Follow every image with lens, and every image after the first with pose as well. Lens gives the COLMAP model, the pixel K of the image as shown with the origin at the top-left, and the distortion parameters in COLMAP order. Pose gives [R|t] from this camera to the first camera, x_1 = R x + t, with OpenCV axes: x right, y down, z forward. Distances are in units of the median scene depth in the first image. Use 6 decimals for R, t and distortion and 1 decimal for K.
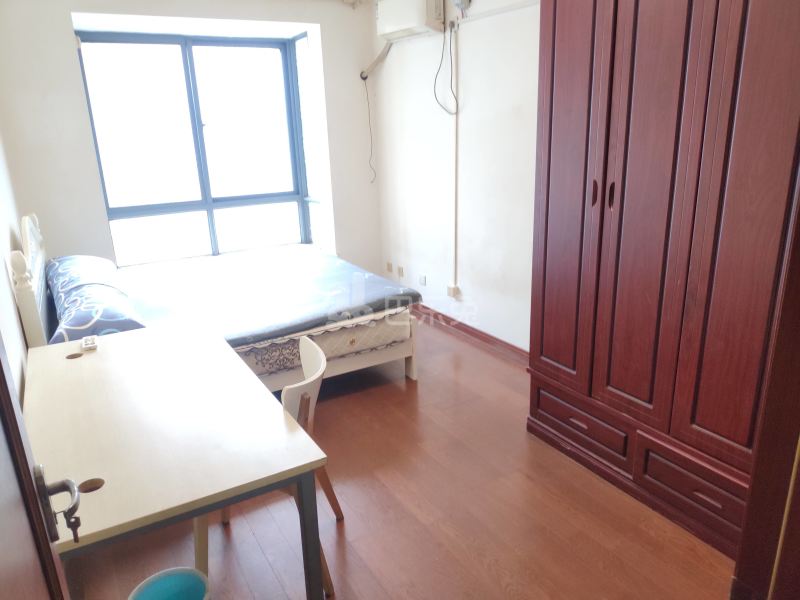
lens RADIAL K [[567.6, 0, 402.5], [0, 567.6, 297.8], [0, 0, 1]] dist [0.009779, -0.025140]
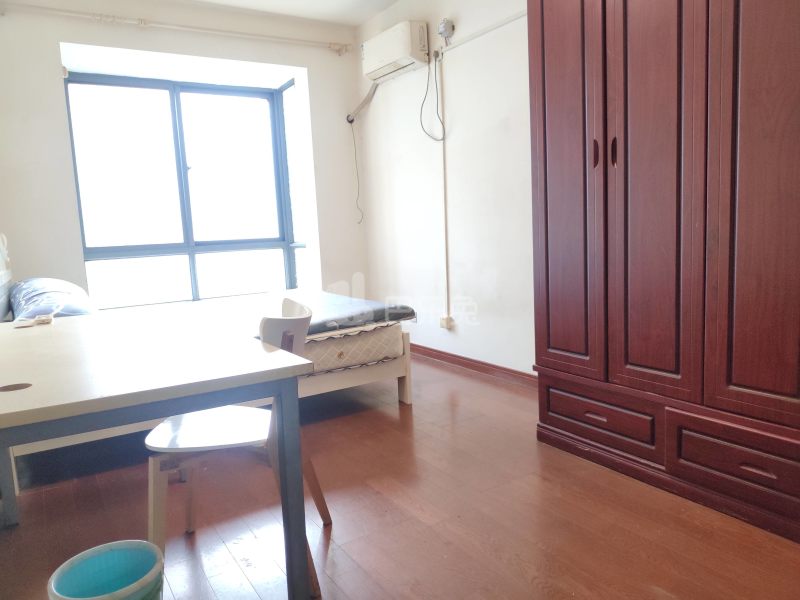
lens RADIAL K [[567.6, 0, 401.7], [0, 567.6, 302.1], [0, 0, 1]] dist [0.009779, -0.025140]
pose [[0.999499, -0.019461, 0.024968, -0.010992], [0.023544, 0.984228, -0.175332, 0.157205], [-0.021162, 0.175832, 0.984193, 0.080953]]
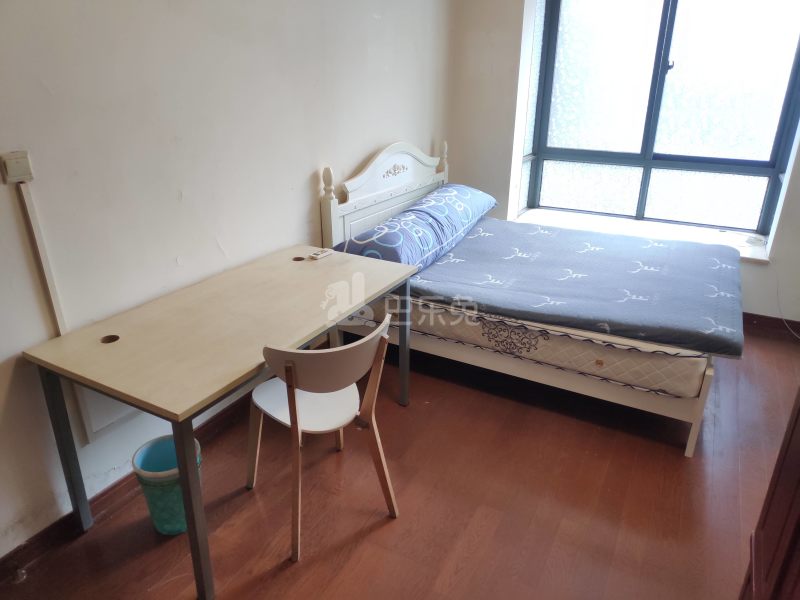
lens RADIAL K [[567.6, 0, 400.3], [0, 567.6, 303.1], [0, 0, 1]] dist [0.009779, -0.025140]
pose [[0.482909, 0.357901, -0.799191, 0.369632], [-0.269321, 0.929128, 0.253354, -0.120505], [0.833226, 0.092893, 0.545074, 0.345869]]
